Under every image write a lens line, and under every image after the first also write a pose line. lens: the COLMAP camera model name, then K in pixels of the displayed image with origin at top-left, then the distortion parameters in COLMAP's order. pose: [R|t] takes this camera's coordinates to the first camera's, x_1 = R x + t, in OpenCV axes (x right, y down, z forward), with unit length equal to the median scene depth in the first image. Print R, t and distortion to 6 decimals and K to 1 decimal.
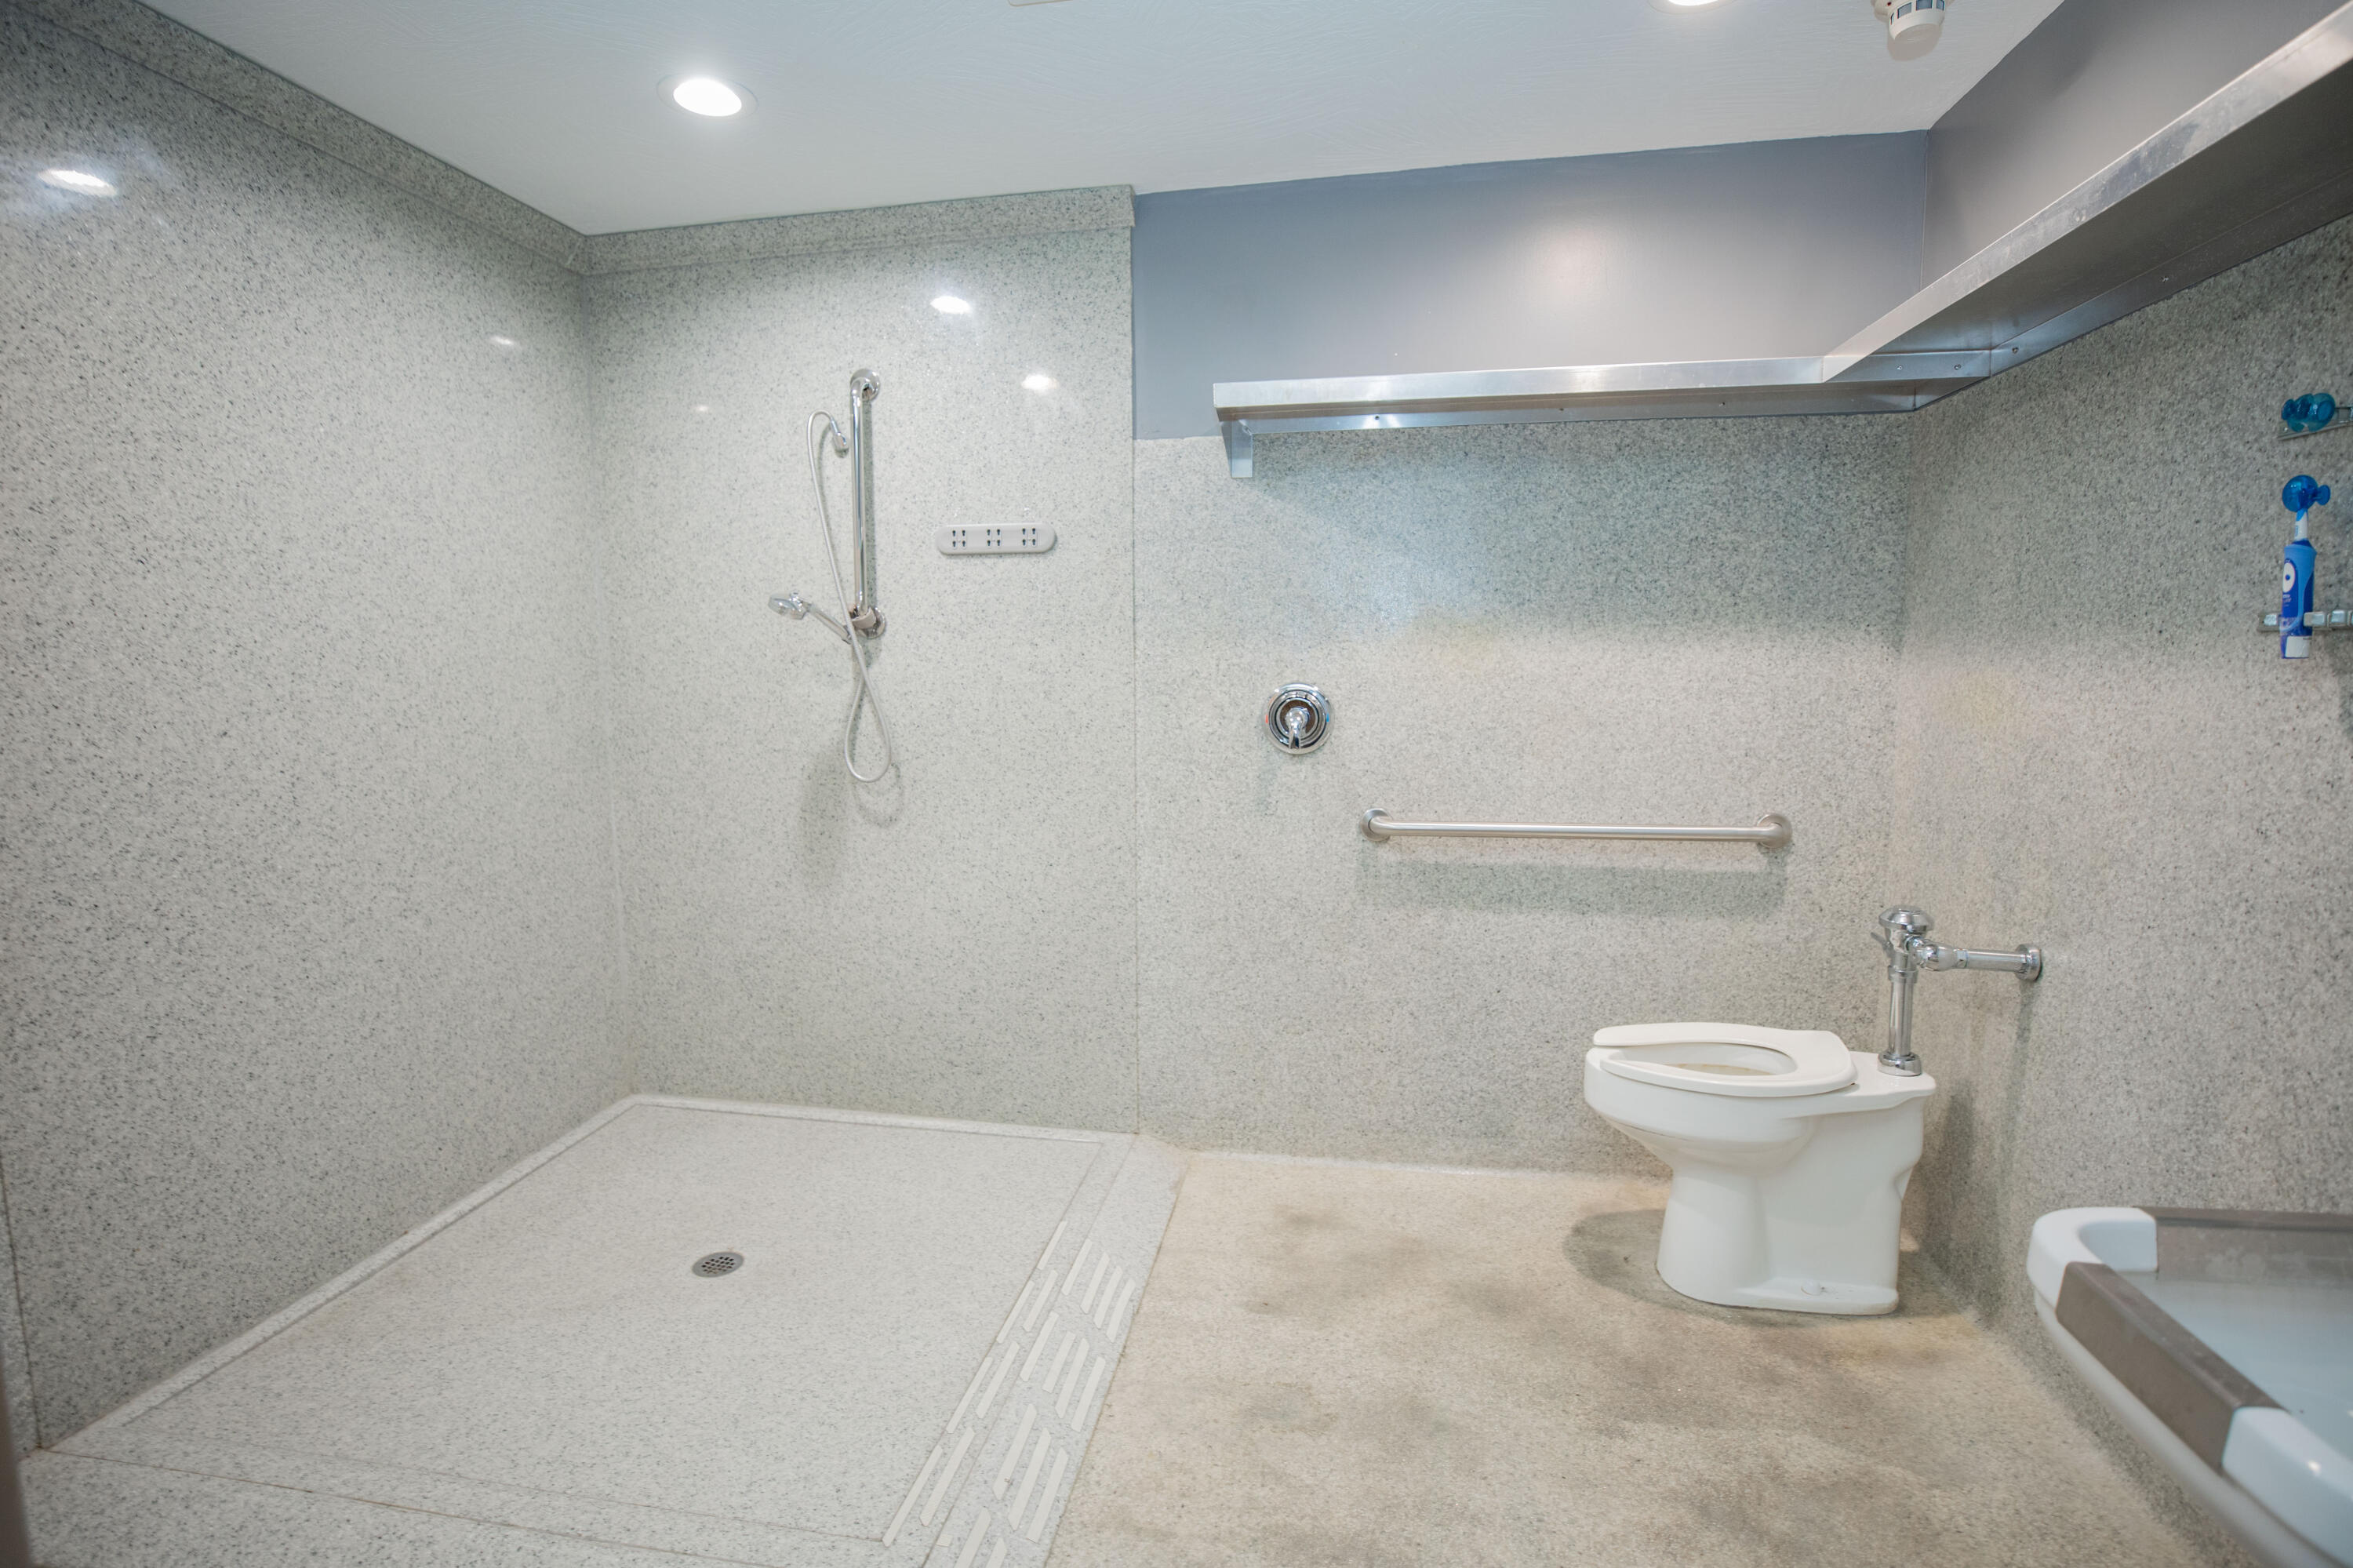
lens RADIAL K [[1132.2, 0, 1161.9], [0, 1132.2, 789.7], [0, 0, 1]] dist [-0.036462, 0.011130]
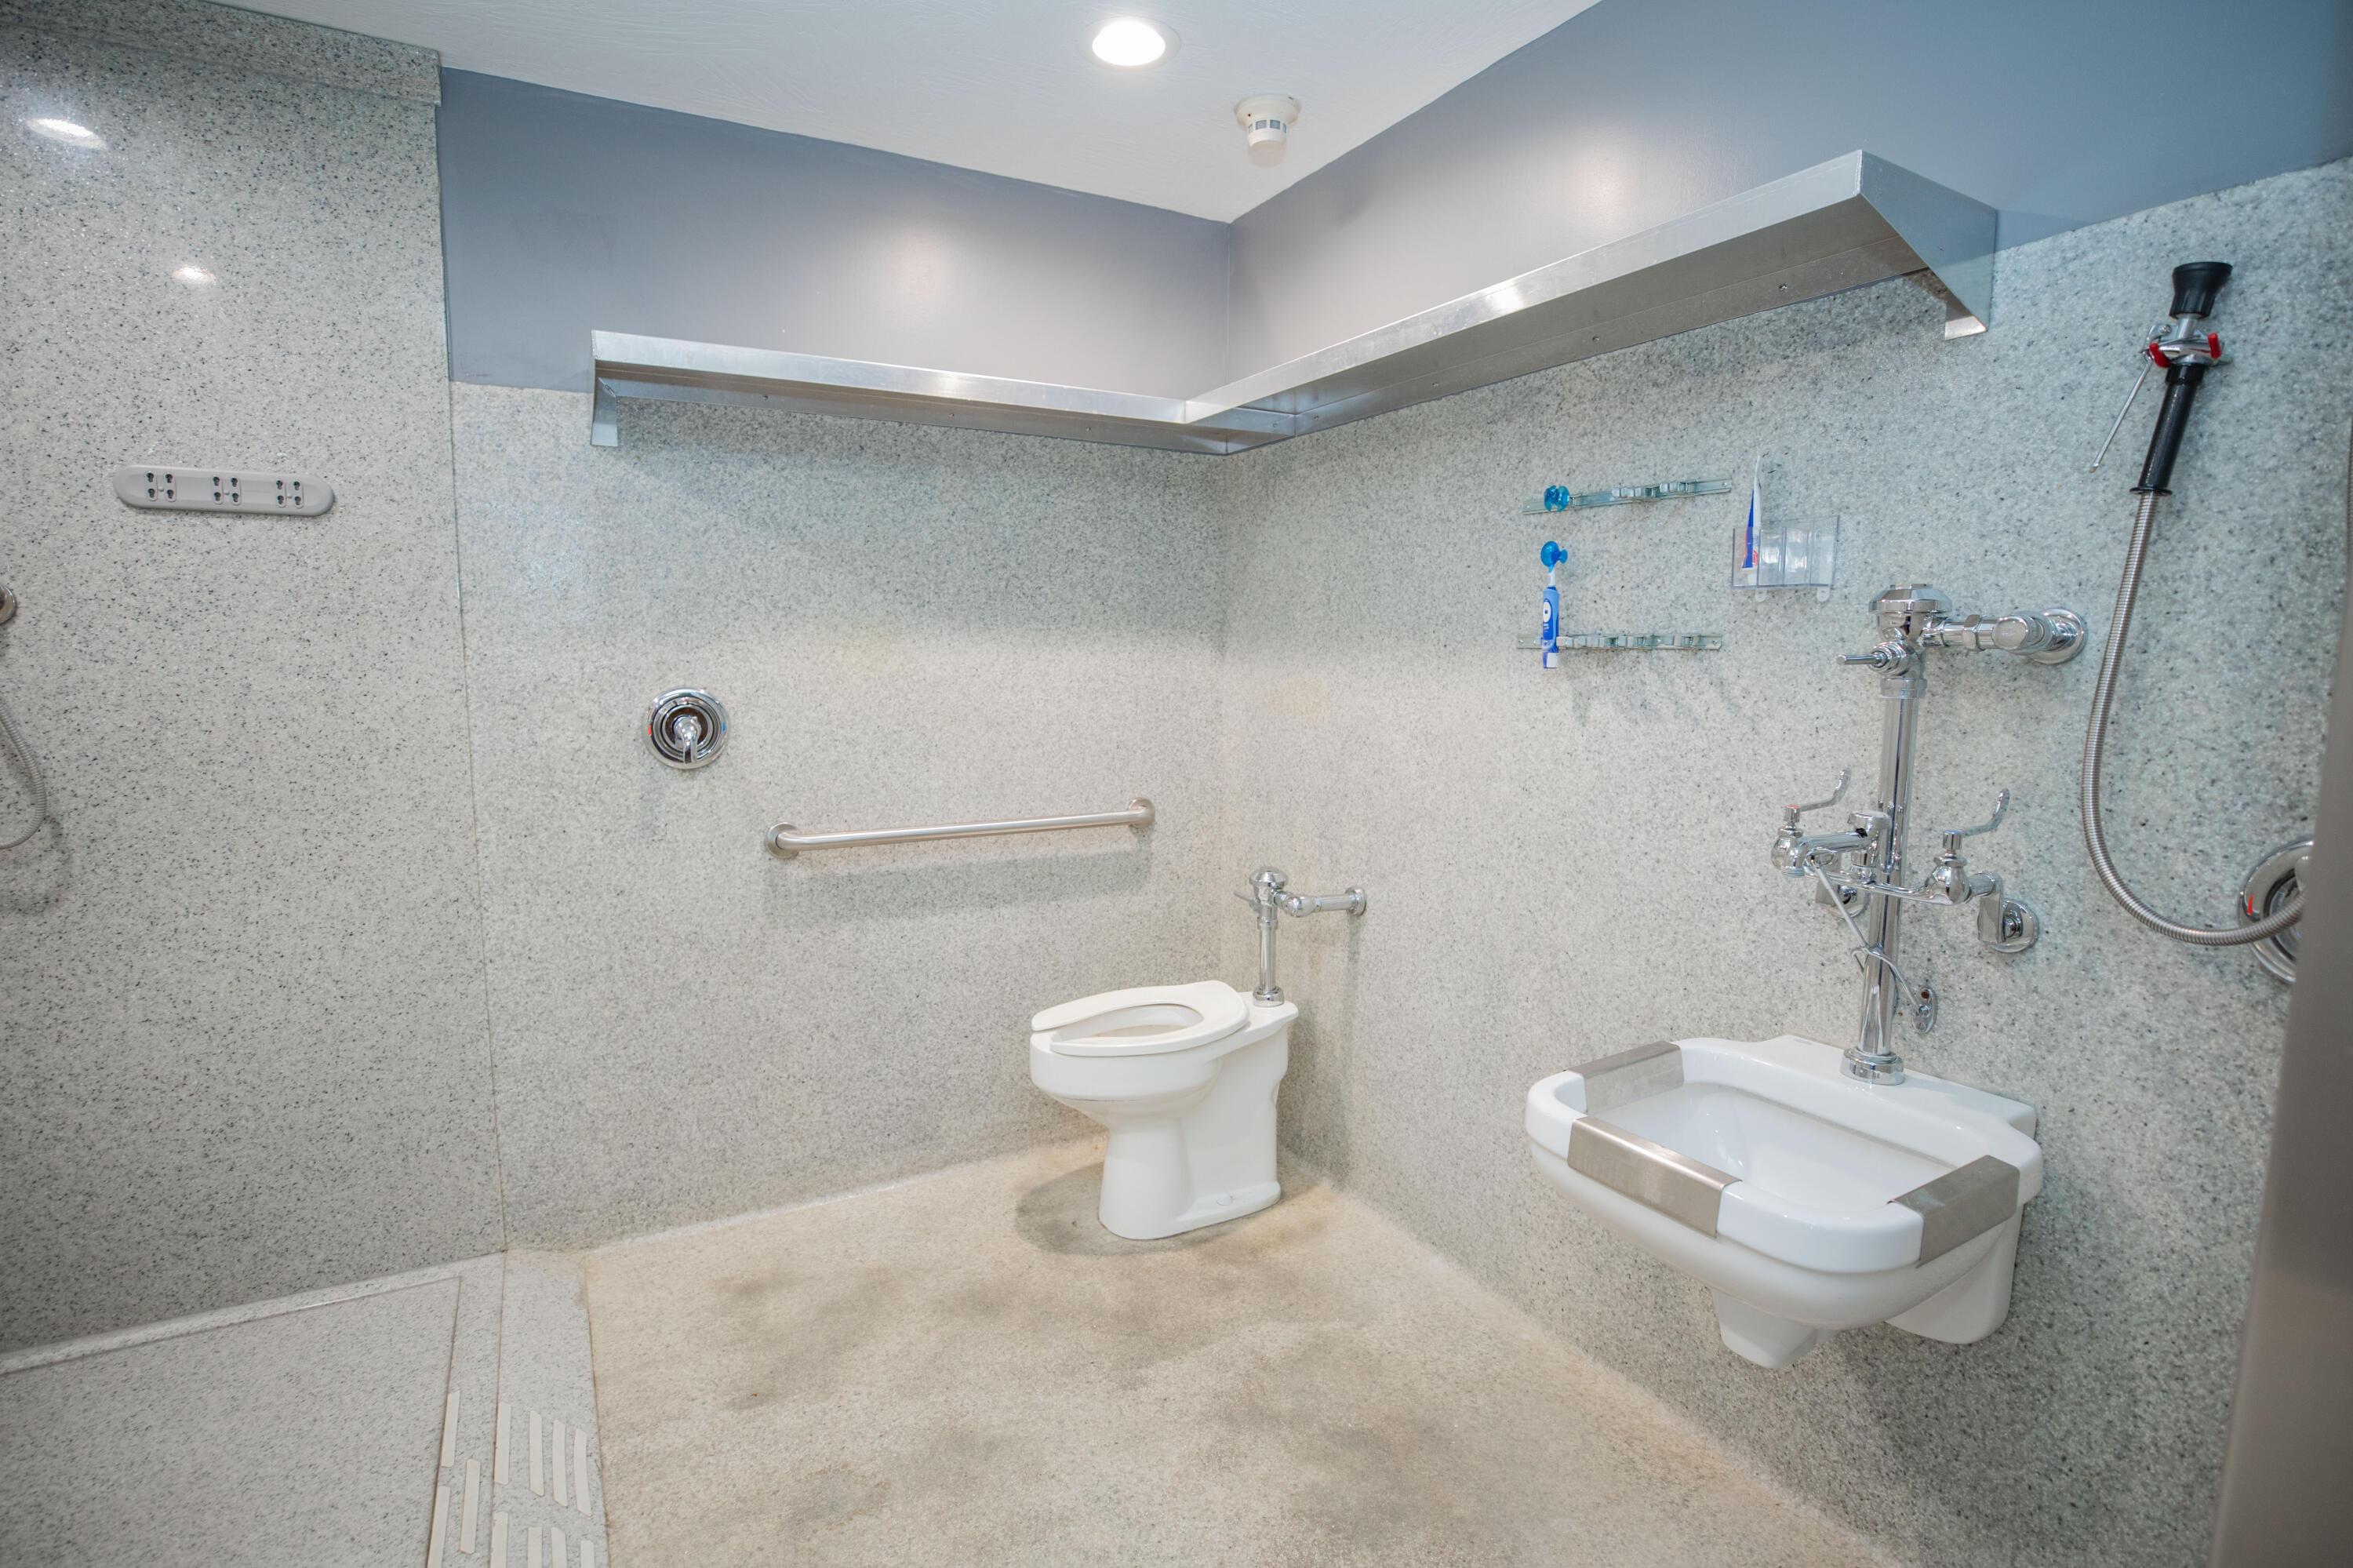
lens RADIAL K [[1132.2, 0, 1174.6], [0, 1132.2, 789.3], [0, 0, 1]] dist [-0.036462, 0.011130]
pose [[0.772376, -0.067355, 0.631584, -0.150685], [0.063007, 0.997582, 0.029335, -0.018479], [-0.632032, 0.017137, 0.774753, 0.090207]]
